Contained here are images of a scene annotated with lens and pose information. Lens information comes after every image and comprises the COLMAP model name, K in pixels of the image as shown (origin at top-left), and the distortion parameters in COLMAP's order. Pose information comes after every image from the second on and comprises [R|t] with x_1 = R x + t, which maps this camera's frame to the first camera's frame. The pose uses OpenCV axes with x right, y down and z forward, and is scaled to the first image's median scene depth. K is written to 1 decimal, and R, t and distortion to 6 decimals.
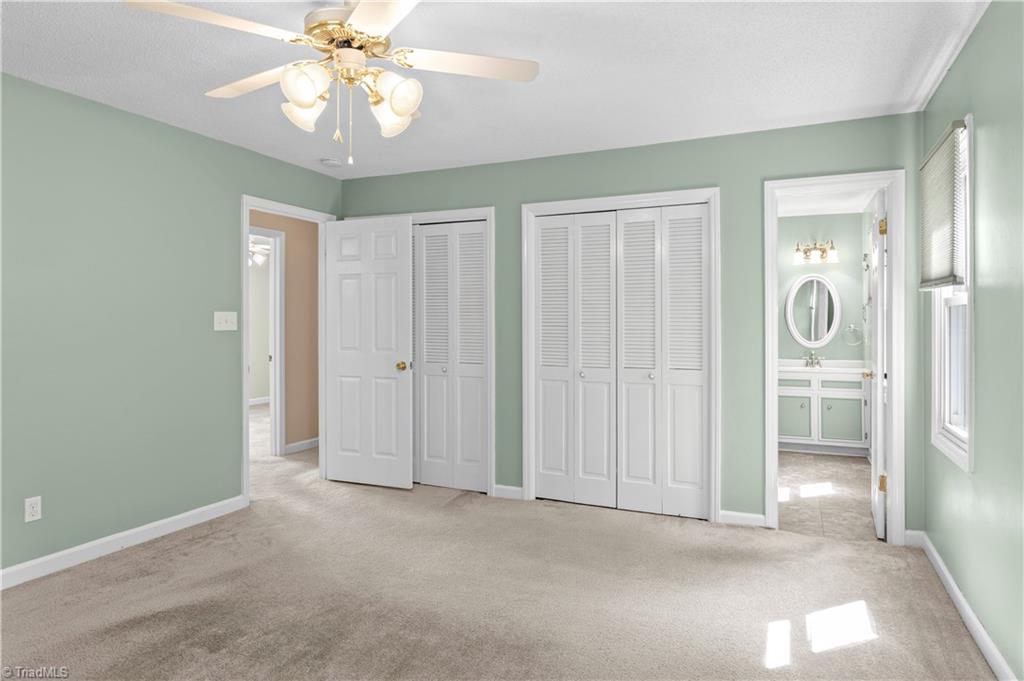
lens RADIAL K [[626.5, 0, 512.0], [0, 626.5, 340.5], [0, 0, 1]] dist [0.002392, -0.000381]
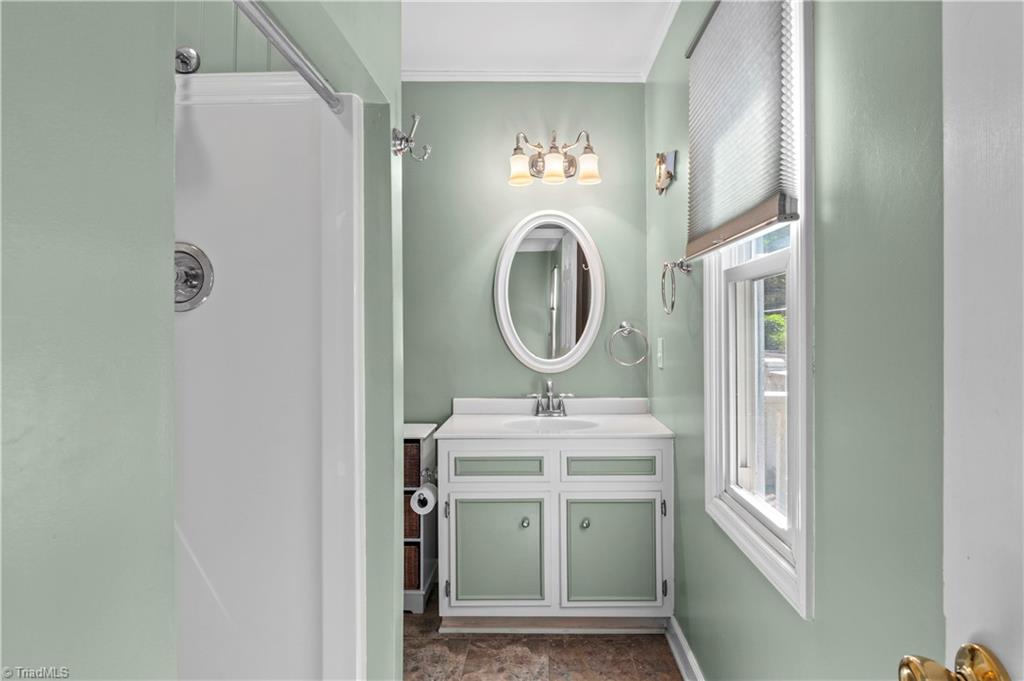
lens RADIAL K [[626.5, 0, 512.0], [0, 626.5, 340.5], [0, 0, 1]] dist [0.002392, -0.000381]
pose [[0.929575, 0.016250, 0.368275, 0.295119], [-0.002637, 0.999296, -0.037435, 0.004932], [-0.368624, 0.033828, 0.928963, 0.603615]]
